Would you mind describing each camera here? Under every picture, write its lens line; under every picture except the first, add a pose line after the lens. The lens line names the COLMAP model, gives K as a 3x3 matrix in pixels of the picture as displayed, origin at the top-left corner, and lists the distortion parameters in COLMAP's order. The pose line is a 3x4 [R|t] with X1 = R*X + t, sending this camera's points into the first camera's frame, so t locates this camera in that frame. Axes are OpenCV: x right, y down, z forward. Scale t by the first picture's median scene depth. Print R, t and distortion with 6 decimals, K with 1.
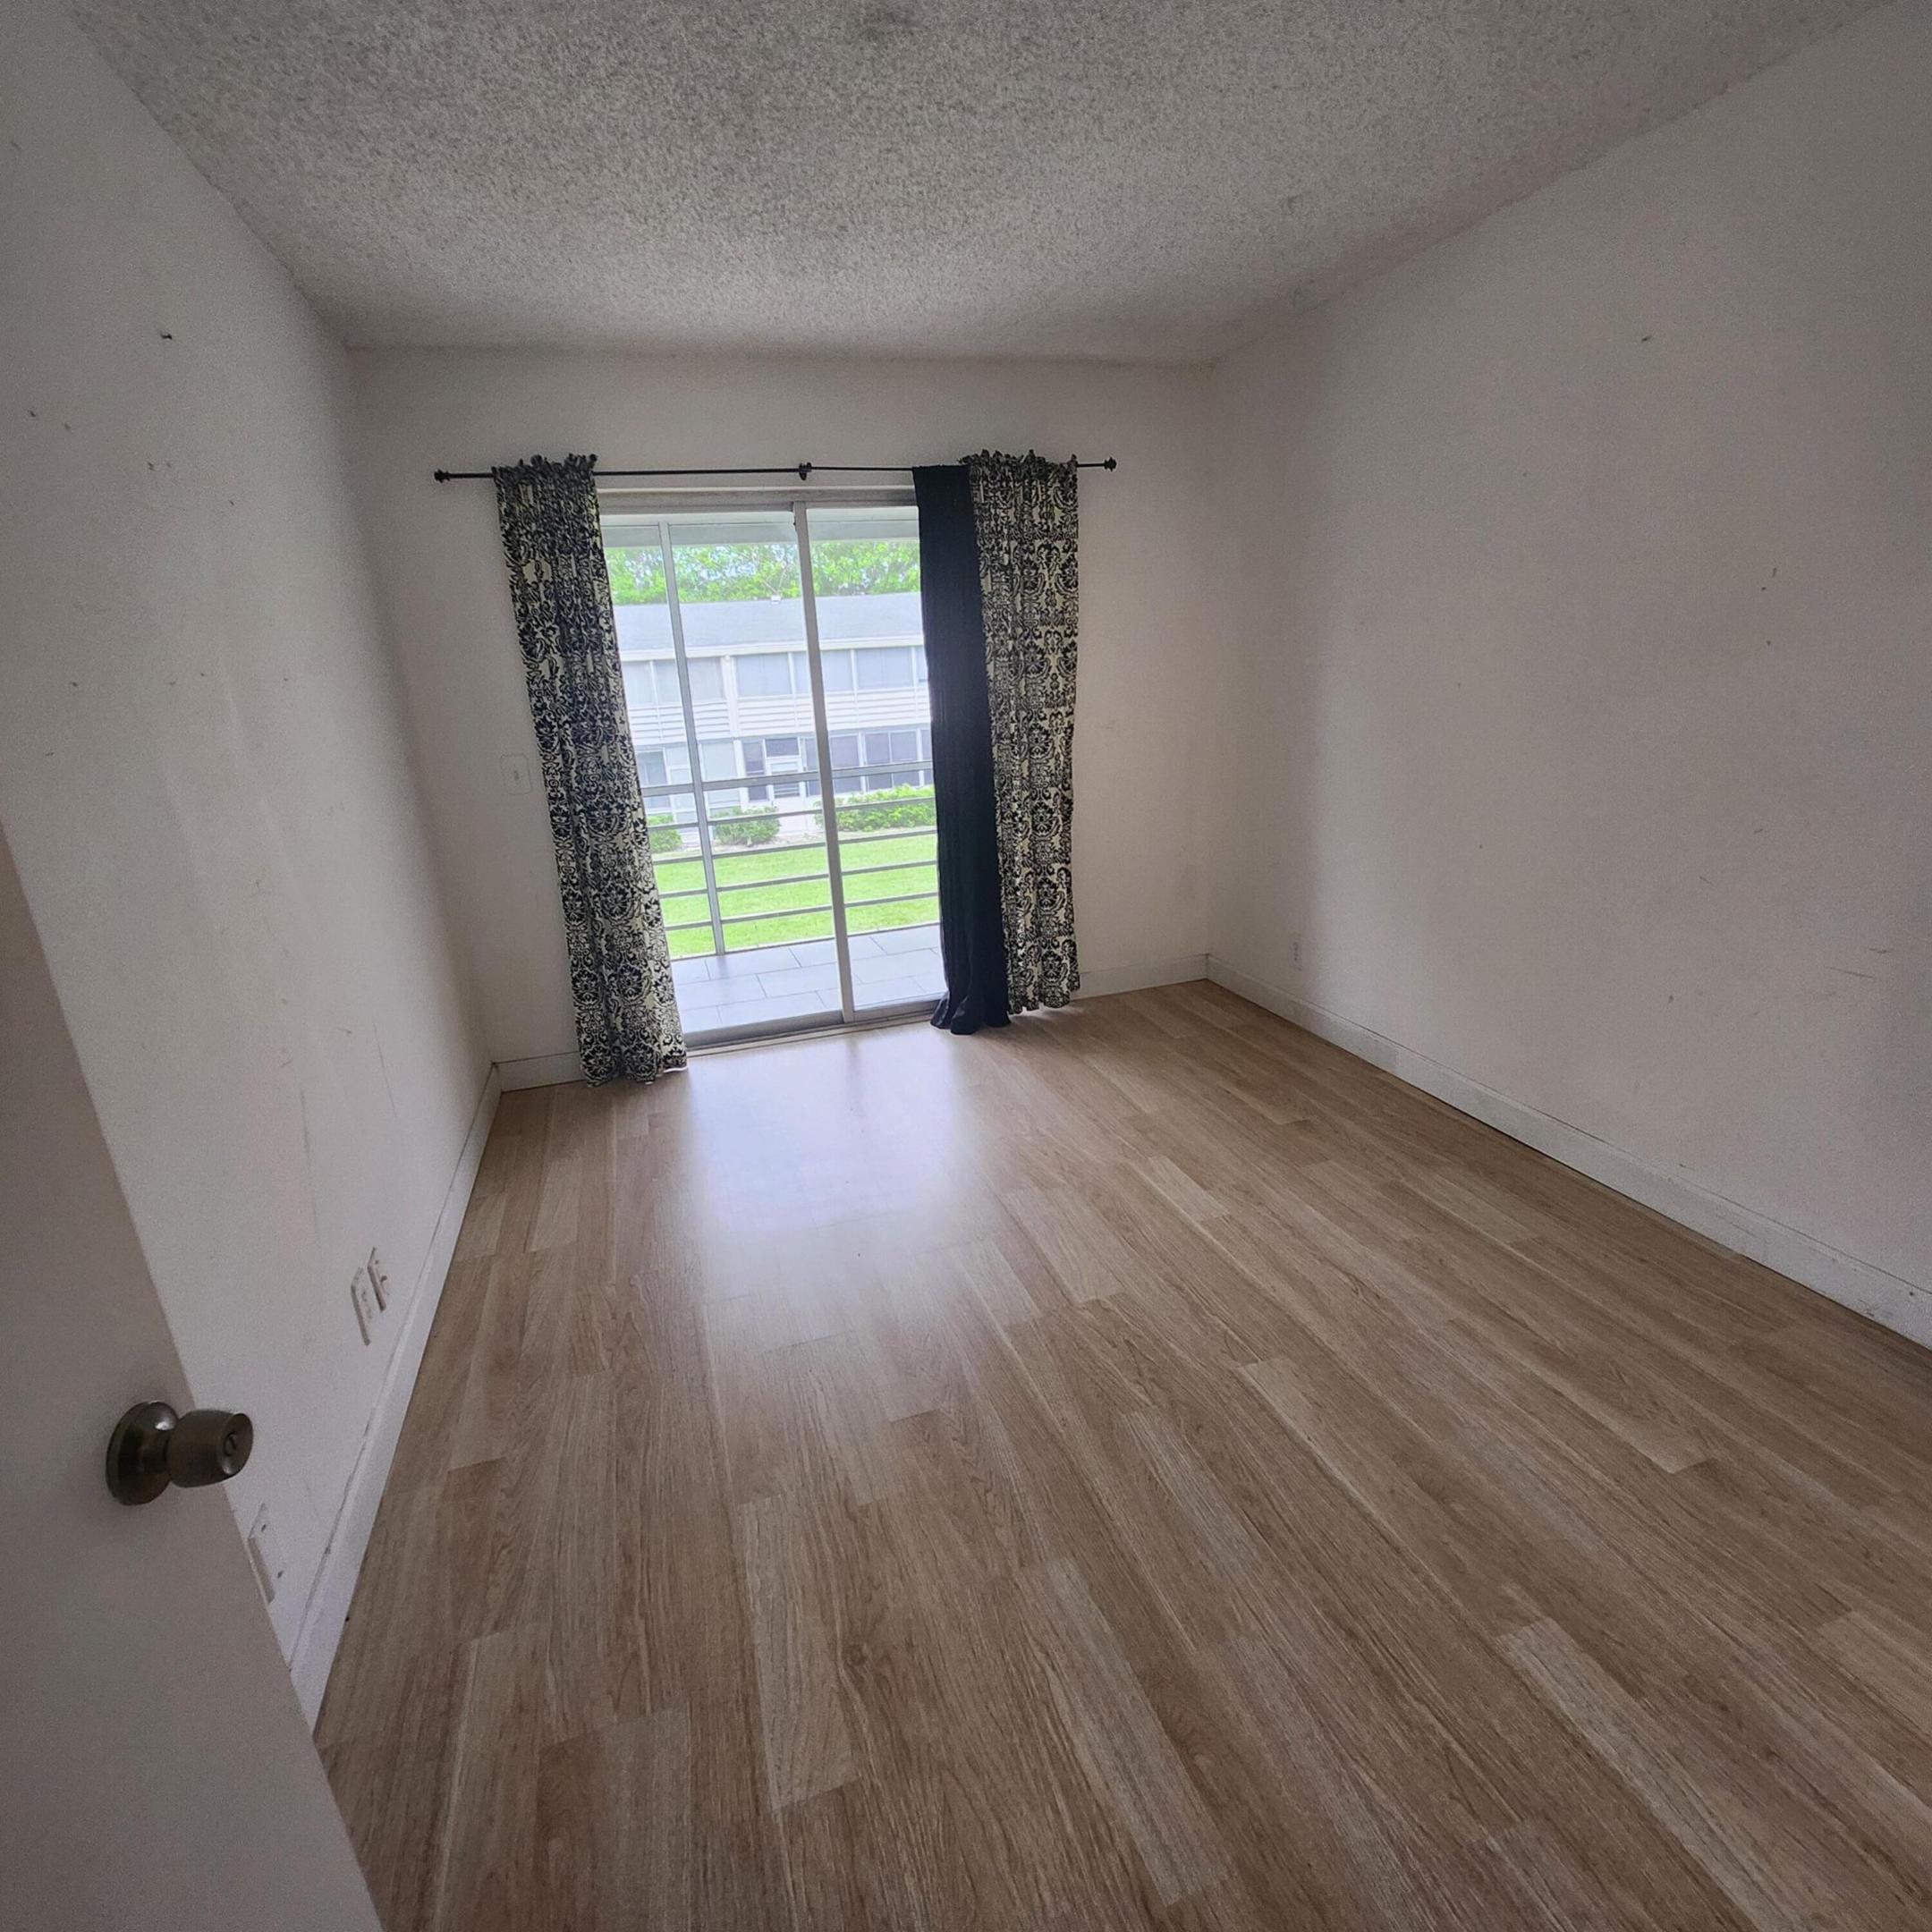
lens RADIAL K [[1029.4, 0, 984.0], [0, 1029.4, 985.1], [0, 0, 1]] dist [-0.011408, -0.003525]
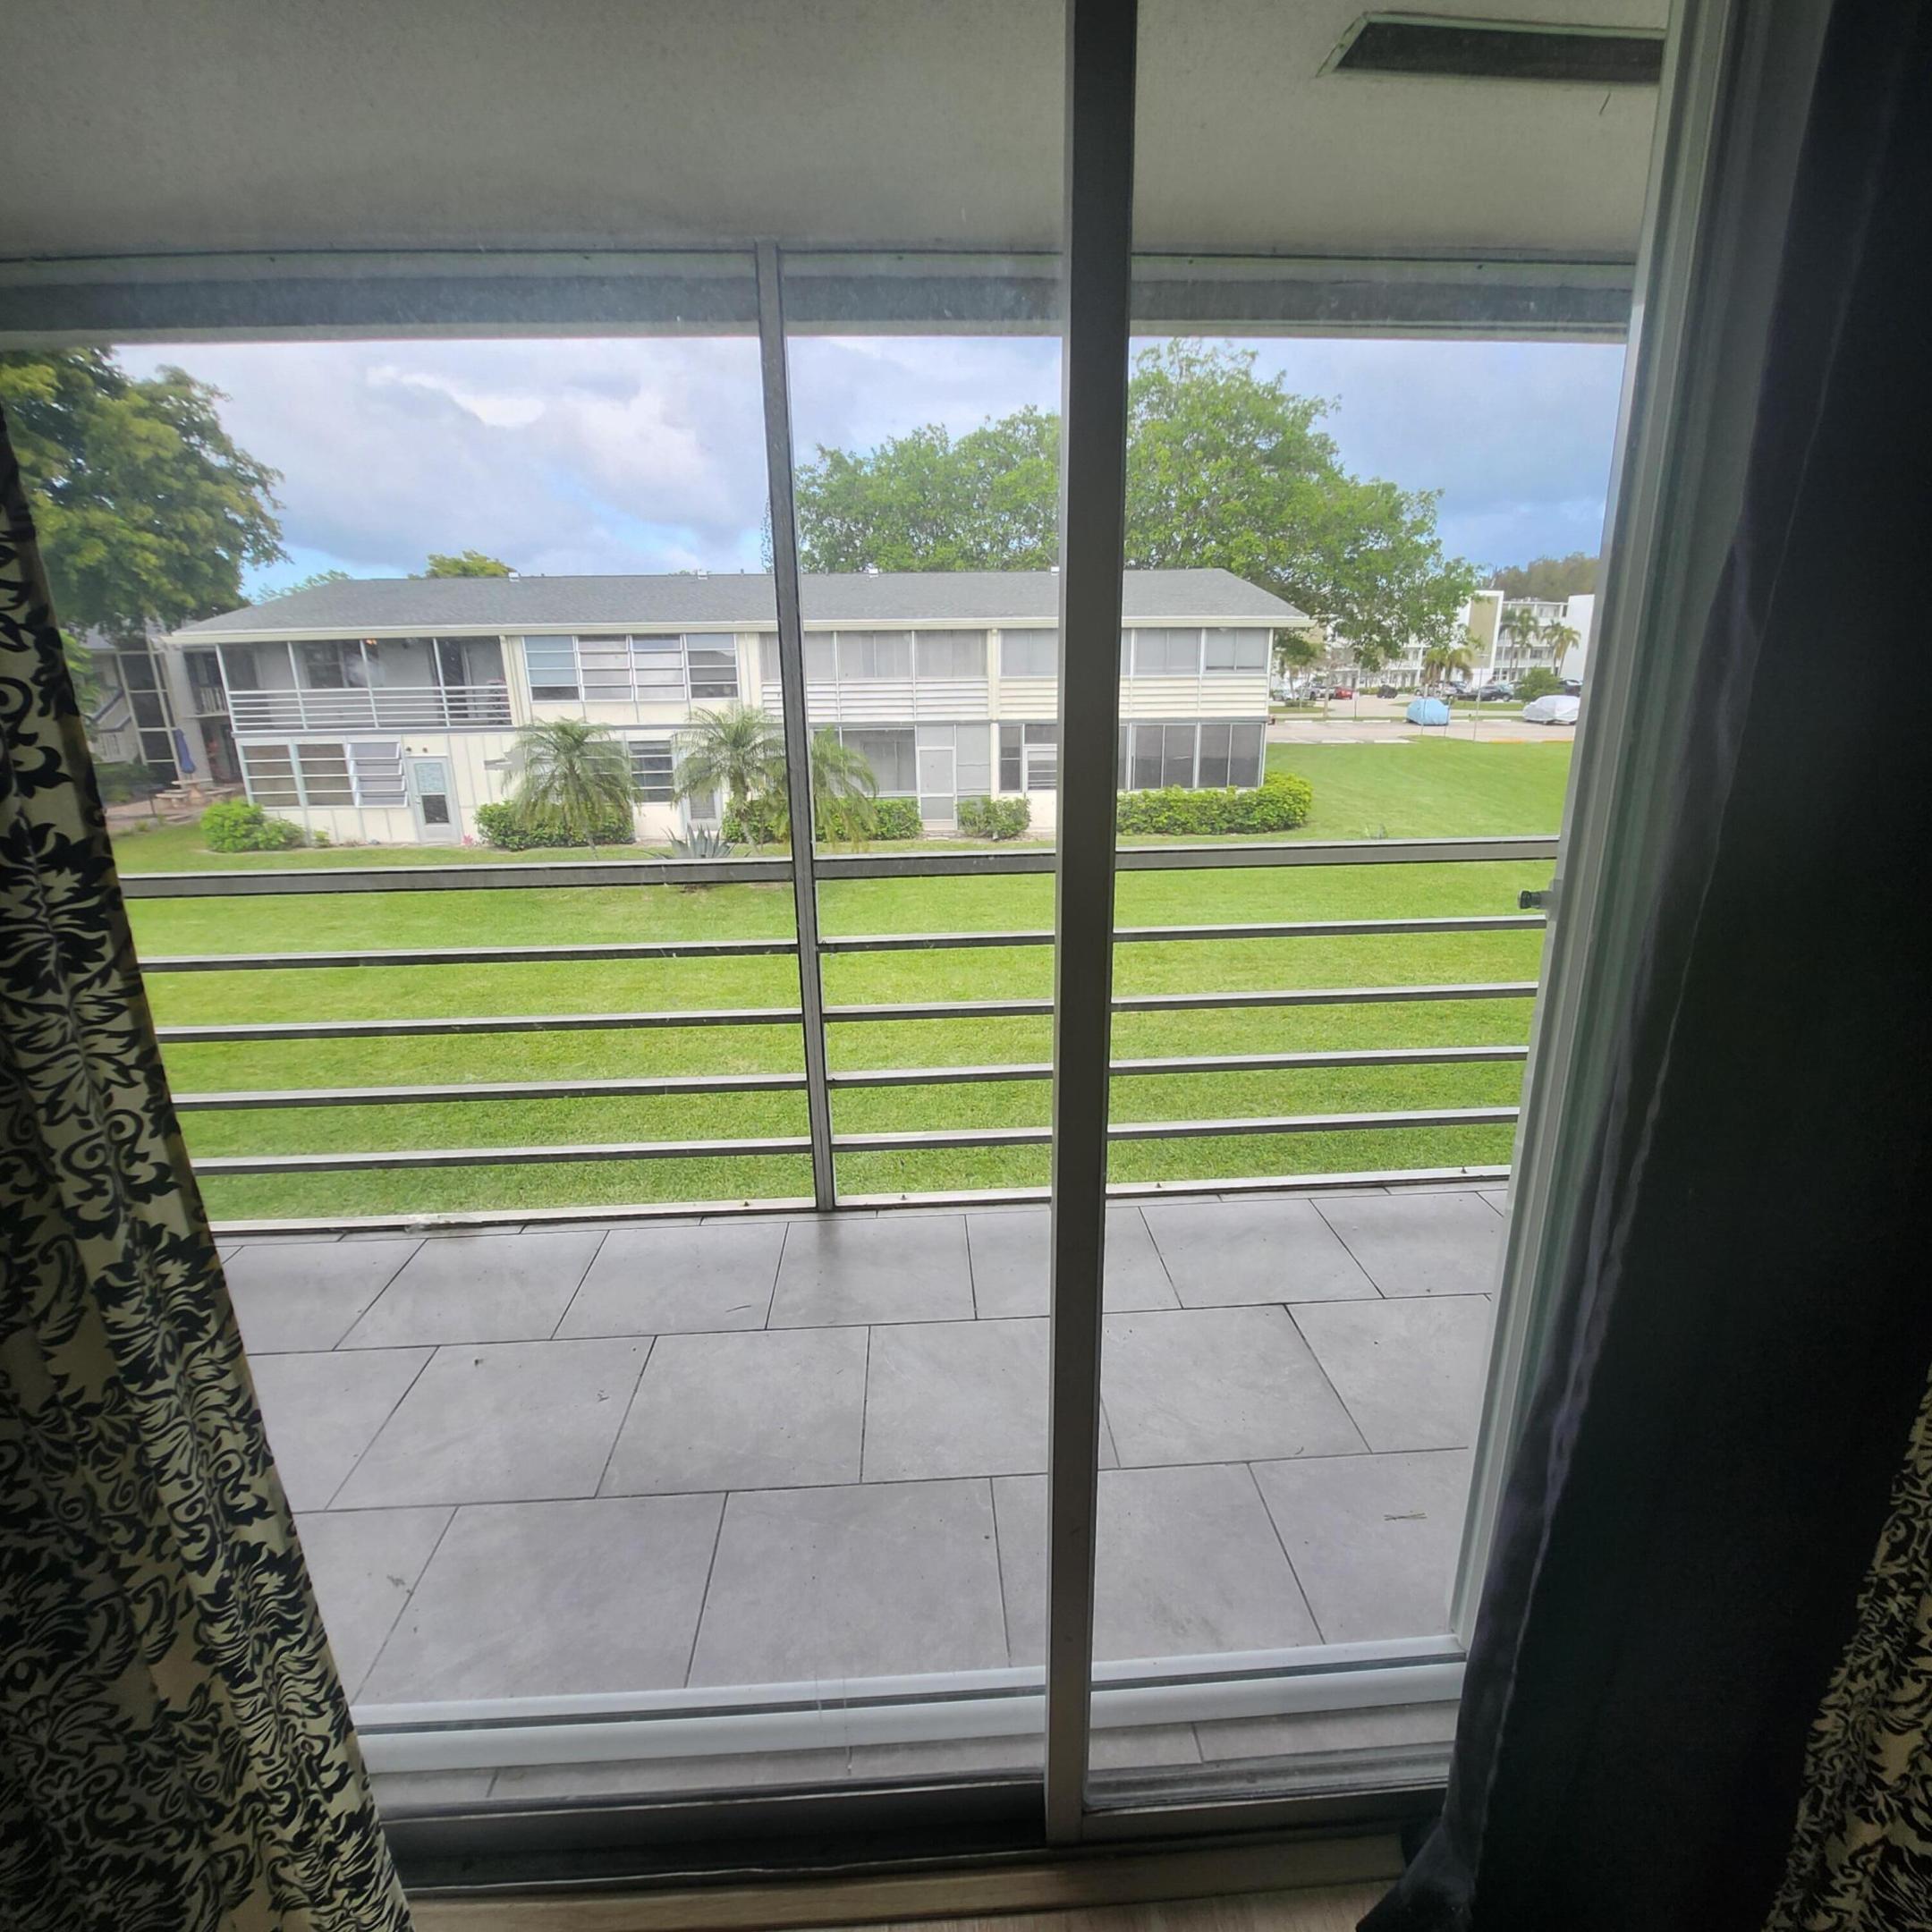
lens RADIAL K [[1029.4, 0, 972.2], [0, 1029.4, 980.0], [0, 0, 1]] dist [-0.011408, -0.003525]
pose [[0.964634, 0.120288, -0.234547, -0.019389], [-0.118290, 0.992721, 0.022618, -0.031434], [0.235560, 0.005926, 0.971842, 0.114892]]
